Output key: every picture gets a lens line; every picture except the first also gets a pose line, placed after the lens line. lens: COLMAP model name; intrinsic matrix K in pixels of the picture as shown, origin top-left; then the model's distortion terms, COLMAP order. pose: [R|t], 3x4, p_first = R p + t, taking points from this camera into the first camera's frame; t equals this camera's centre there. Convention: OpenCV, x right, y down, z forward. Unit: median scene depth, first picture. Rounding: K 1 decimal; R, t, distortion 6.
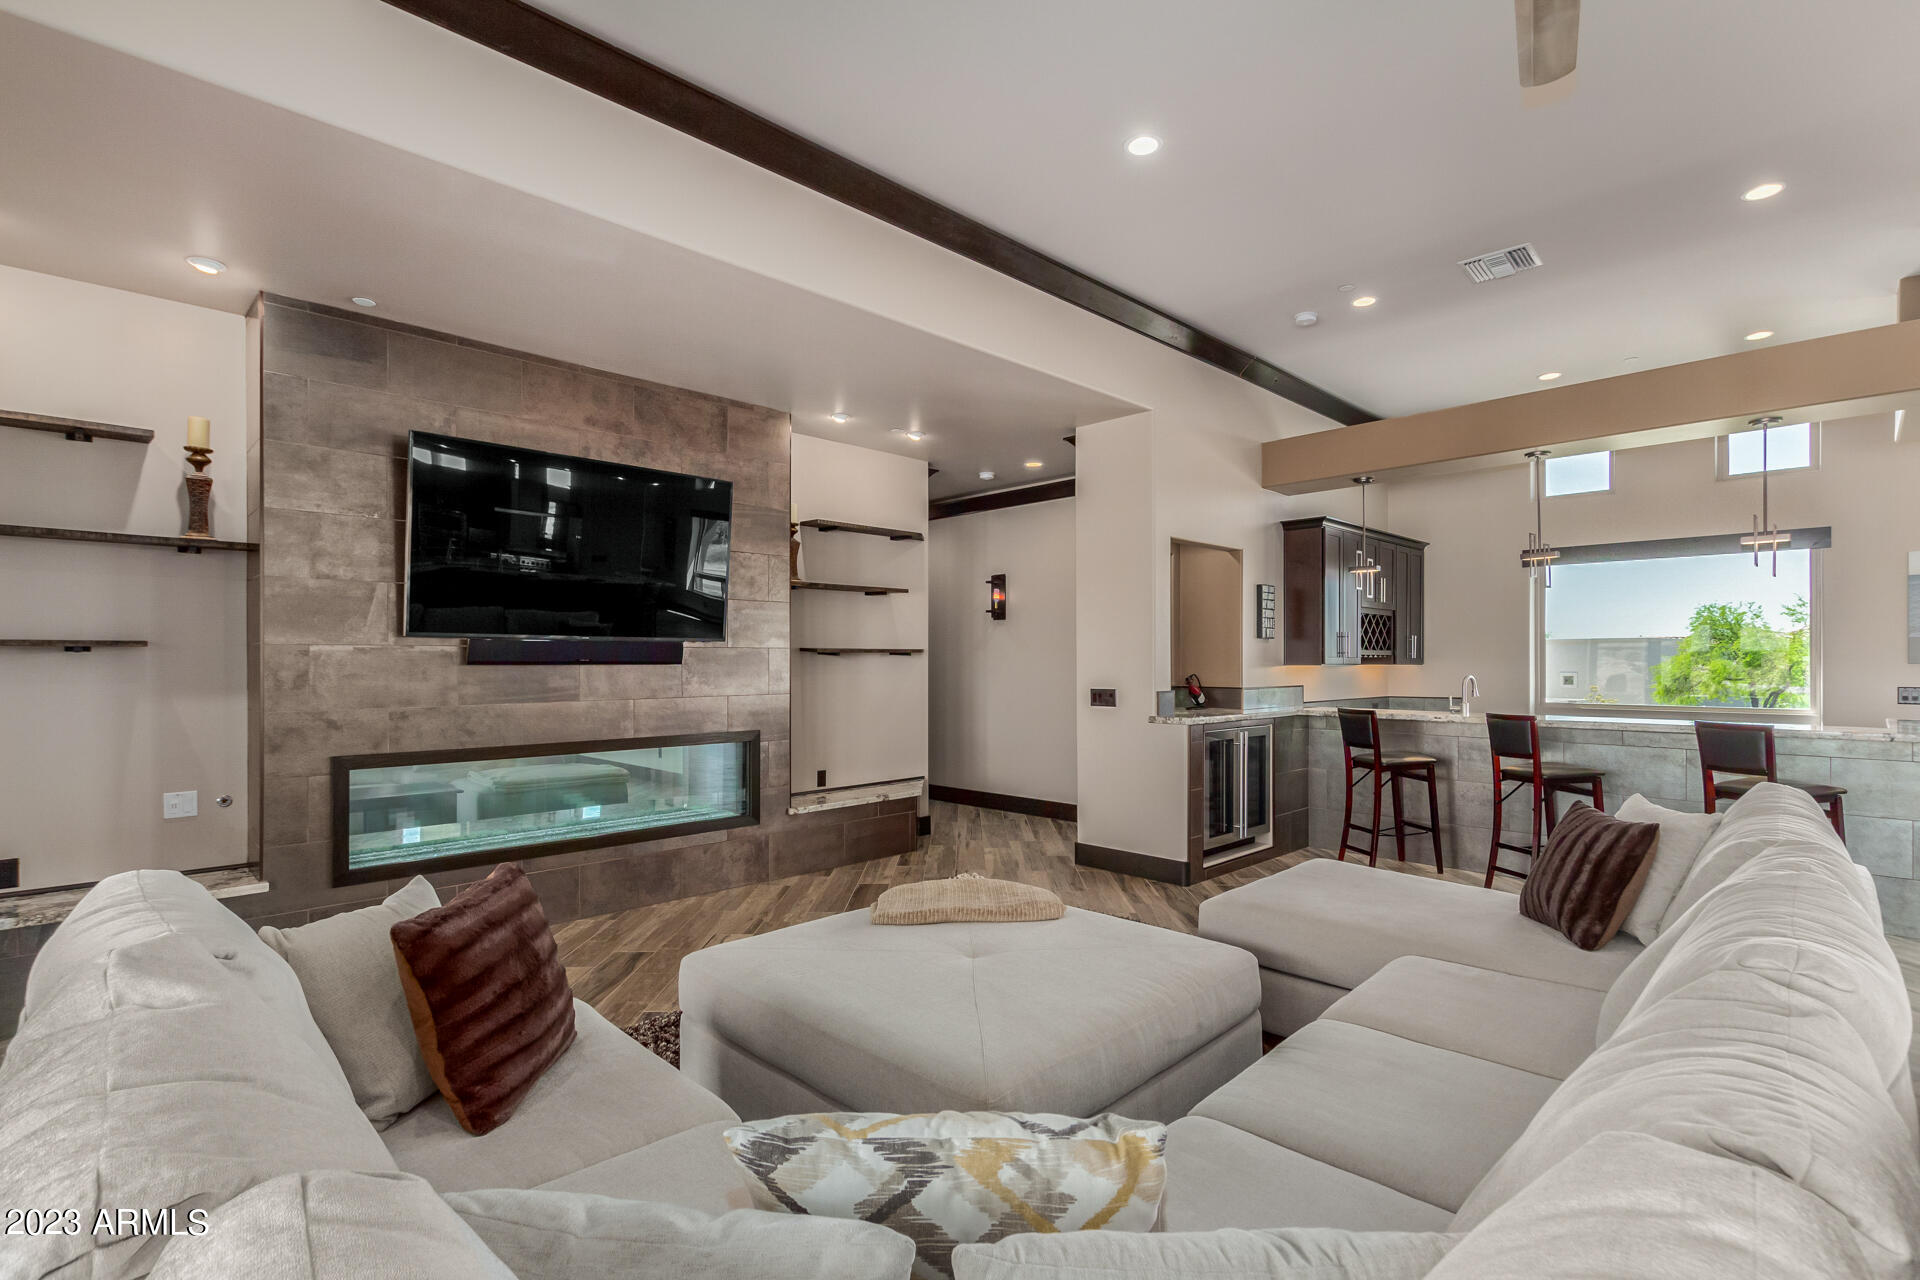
lens RADIAL K [[893.4, 0, 962.8], [0, 893.4, 659.1], [0, 0, 1]] dist [0.001133, 0.000366]
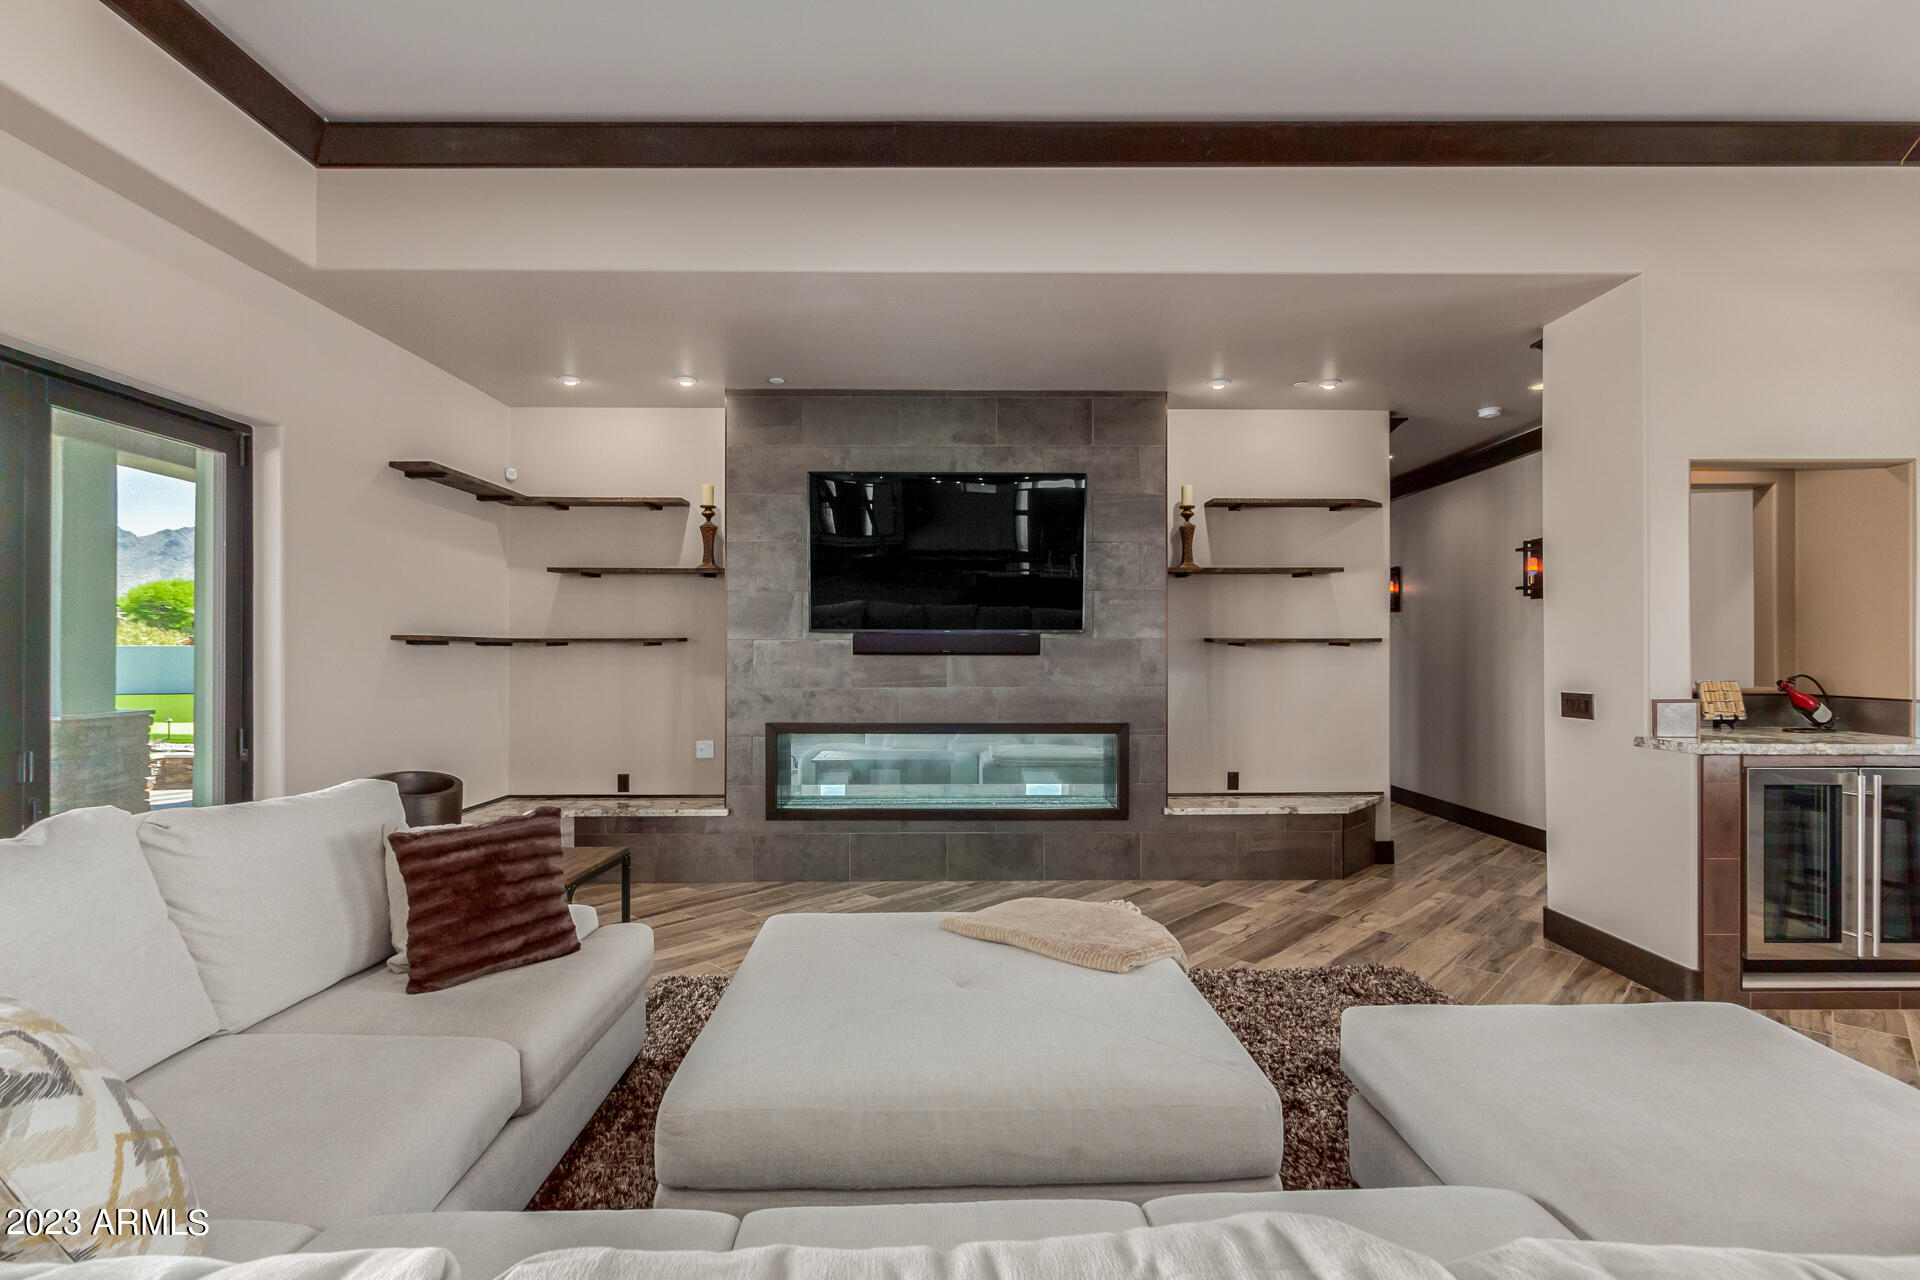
lens RADIAL K [[882.2, 0, 976.1], [0, 882.2, 646.5], [0, 0, 1]] dist [0.001206, 0.000371]
pose [[0.716457, -0.003041, -0.697624, 0.339855], [0.000126, 0.999991, -0.004230, -0.000074], [0.697631, 0.002943, 0.716451, 0.203807]]
